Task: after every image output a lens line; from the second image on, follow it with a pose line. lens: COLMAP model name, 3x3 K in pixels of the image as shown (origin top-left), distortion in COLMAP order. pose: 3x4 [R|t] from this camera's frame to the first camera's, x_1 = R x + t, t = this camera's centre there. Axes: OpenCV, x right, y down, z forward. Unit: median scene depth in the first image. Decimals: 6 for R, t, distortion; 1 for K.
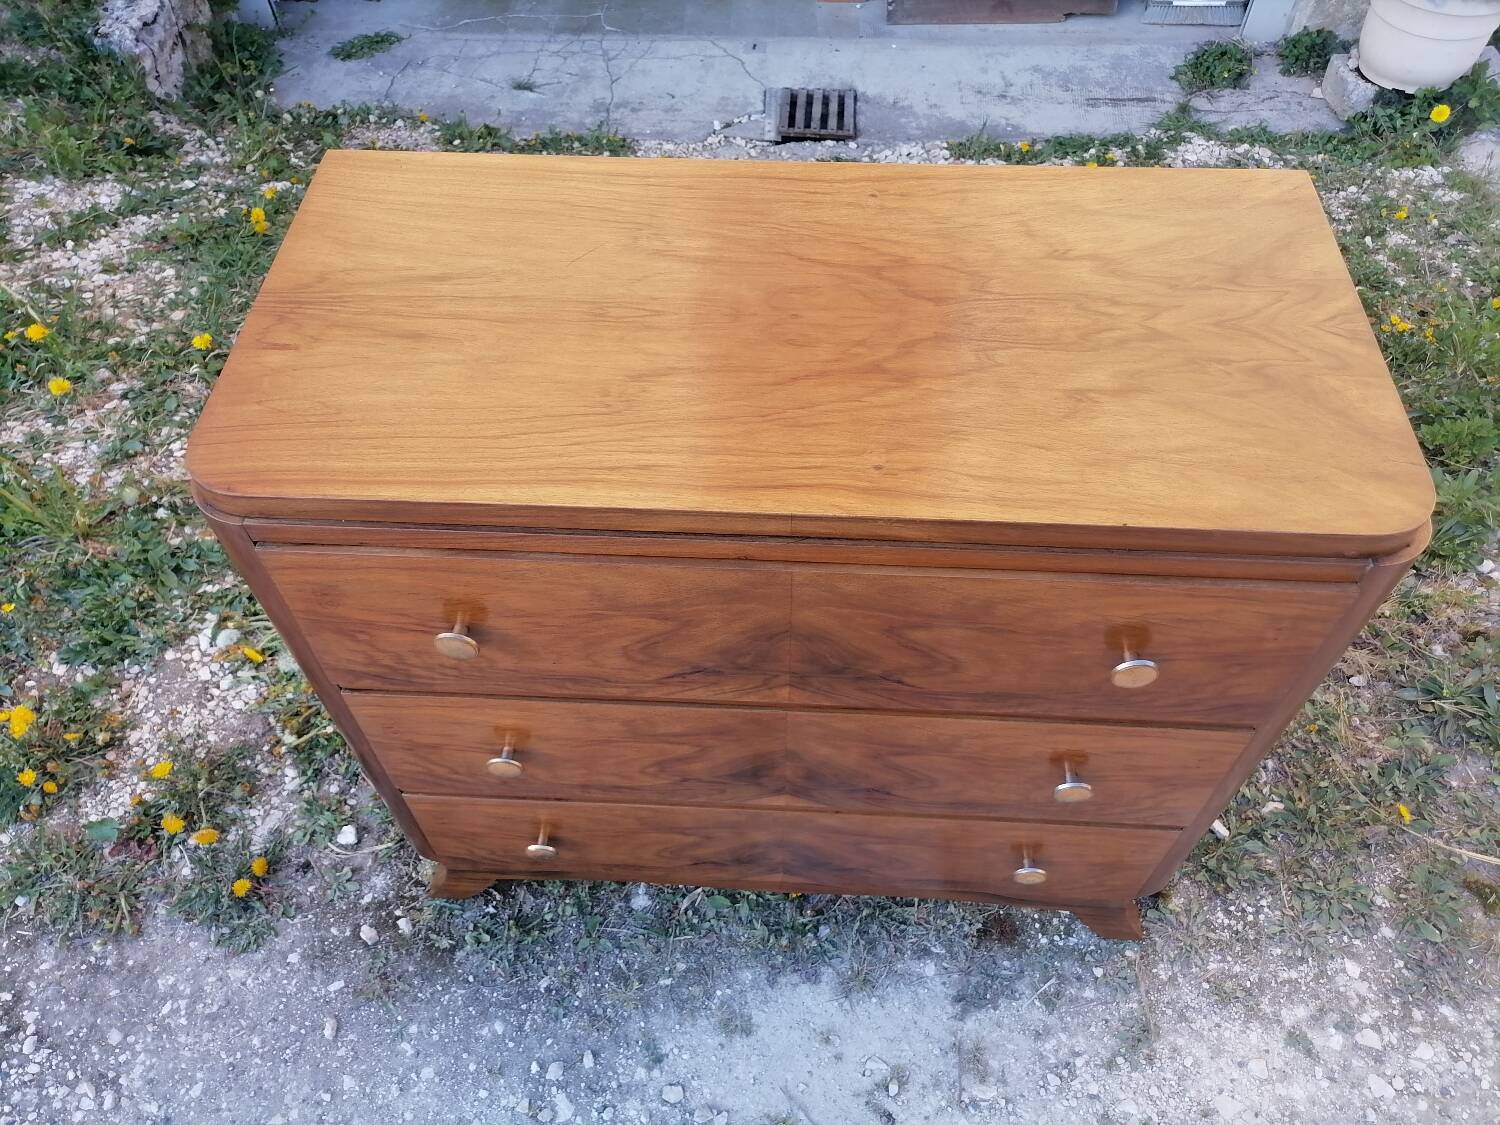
lens RADIAL K [[1141.1, 0, 743.8], [0, 1141.1, 582.3], [0, 0, 1]] dist [0.024726, 0.000681]
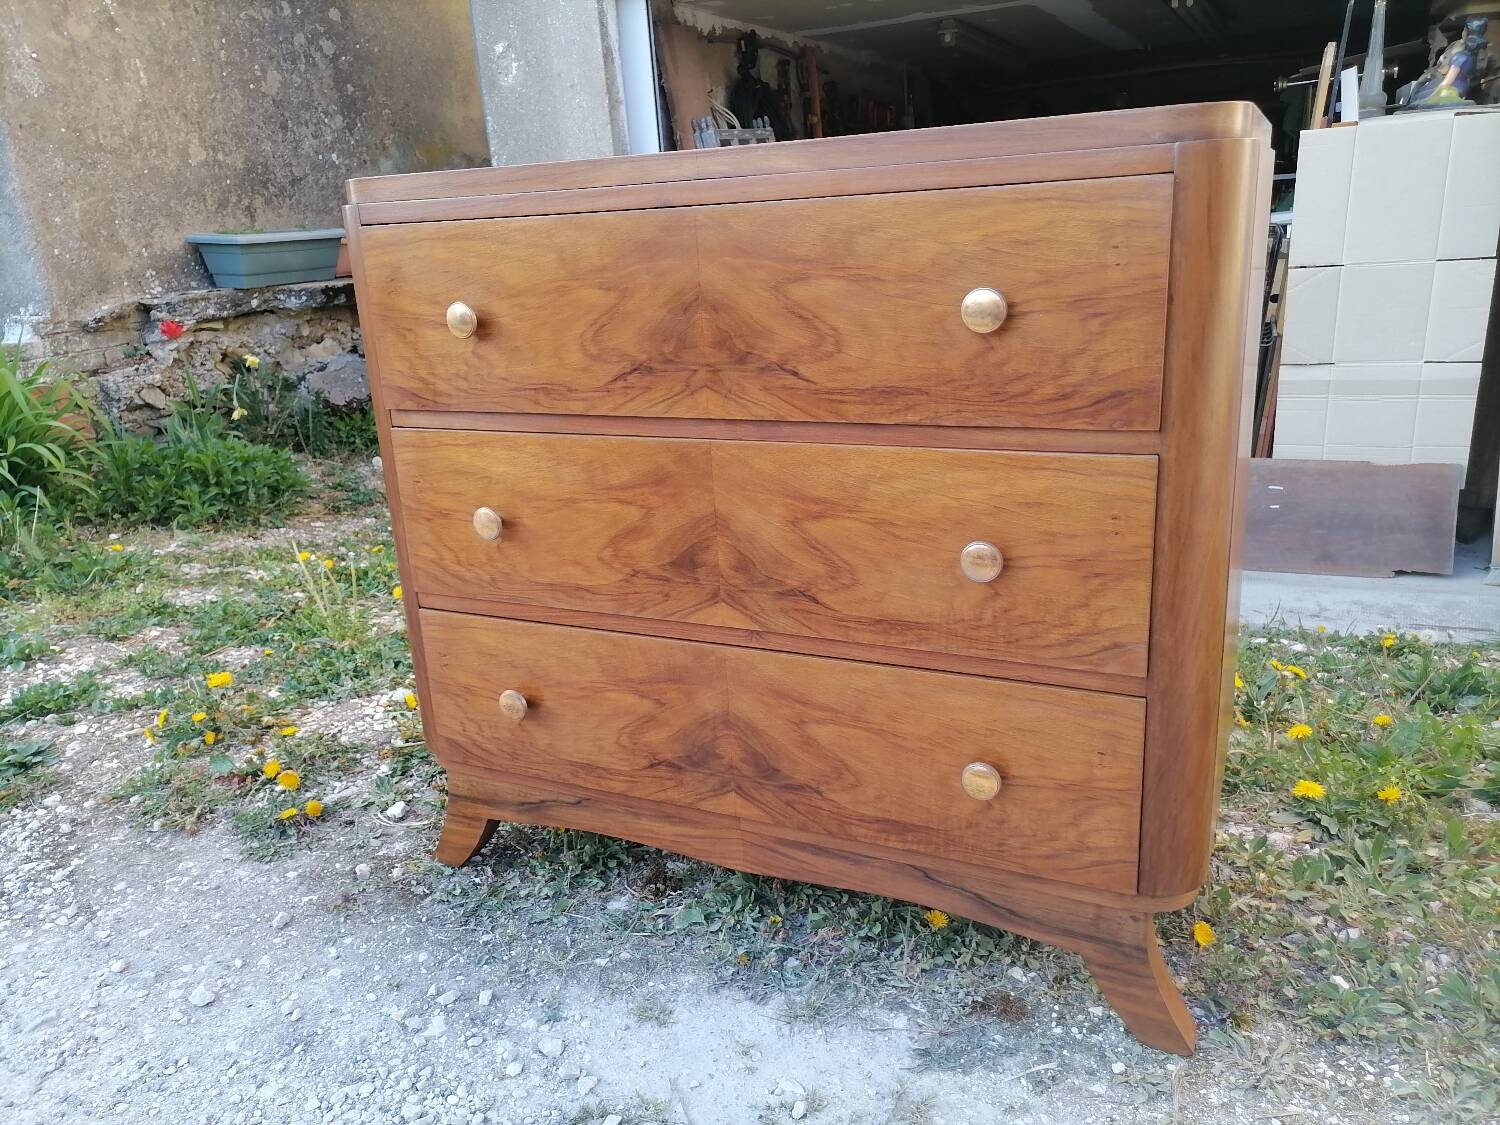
lens RADIAL K [[1143.2, 0, 732.0], [0, 1143.2, 567.4], [0, 0, 1]] dist [0.008509, 0.037432]
pose [[0.918638, 0.078523, -0.387218, 0.336695], [-0.291867, 0.795440, -0.531121, 0.540397], [0.266304, 0.600924, 0.753639, 0.180581]]
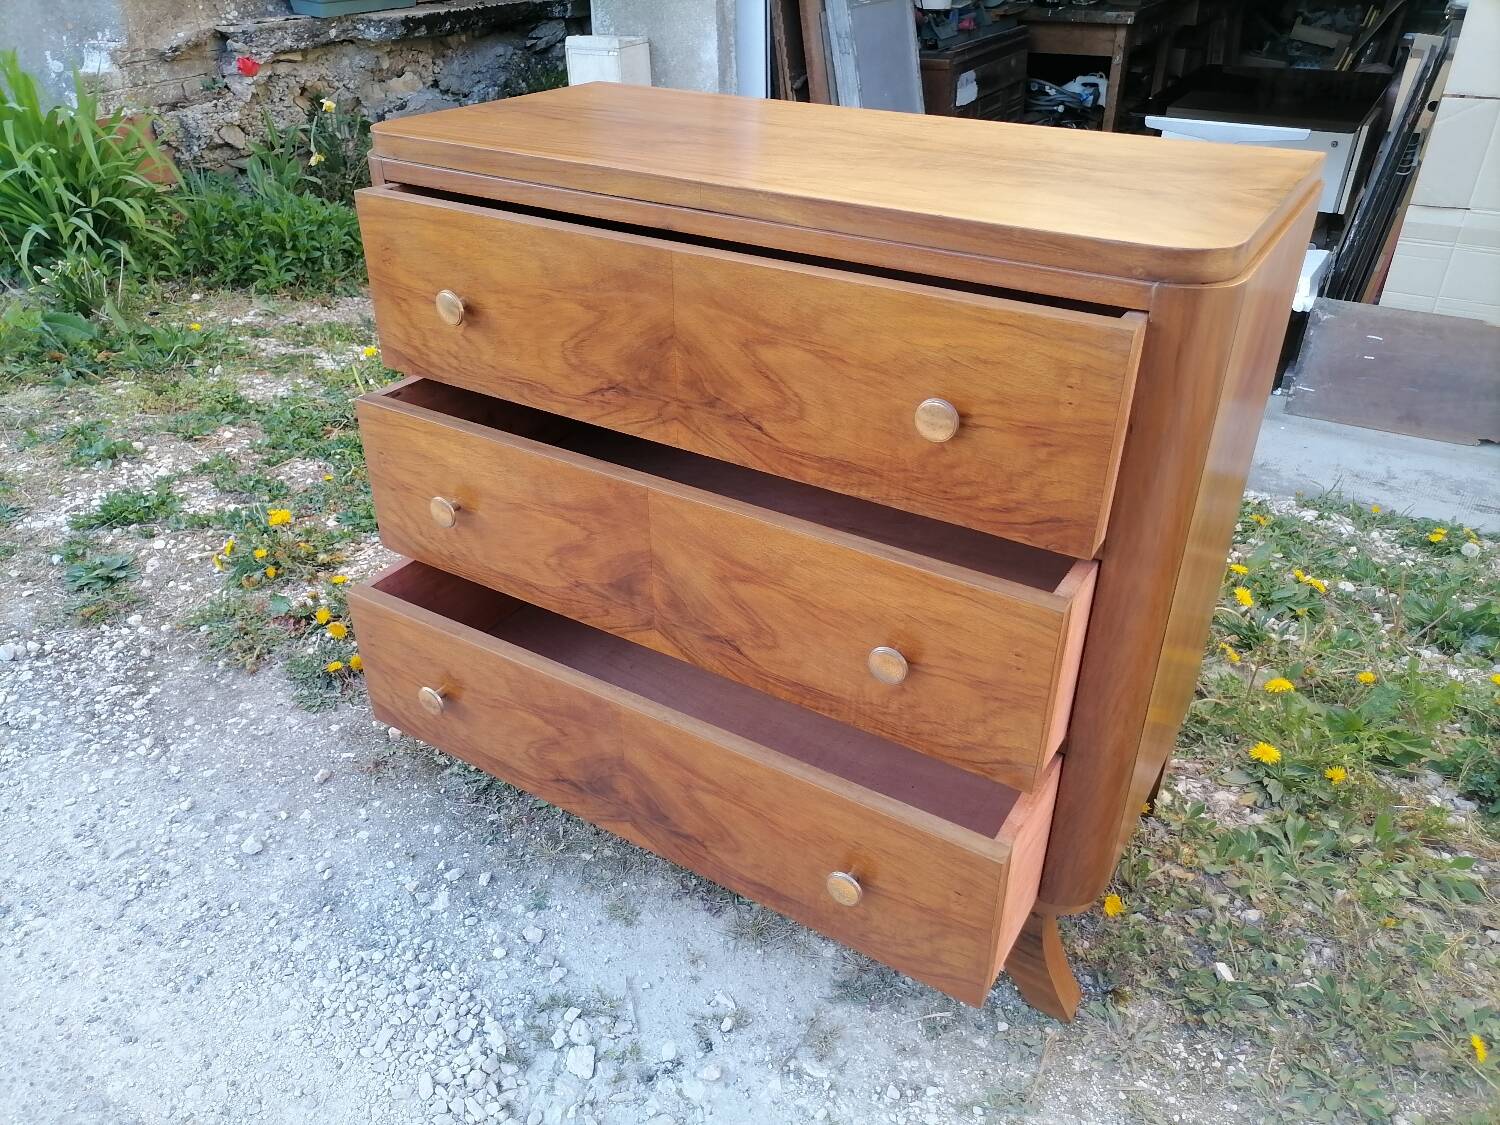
lens RADIAL K [[1138.9, 0, 730.4], [0, 1138.9, 563.2], [0, 0, 1]] dist [0.034697, -0.002639]
pose [[0.872533, 0.259838, -0.413728, 0.390642], [-0.400776, 0.864979, -0.301975, 0.375288], [0.279402, 0.429296, 0.858860, 0.053474]]
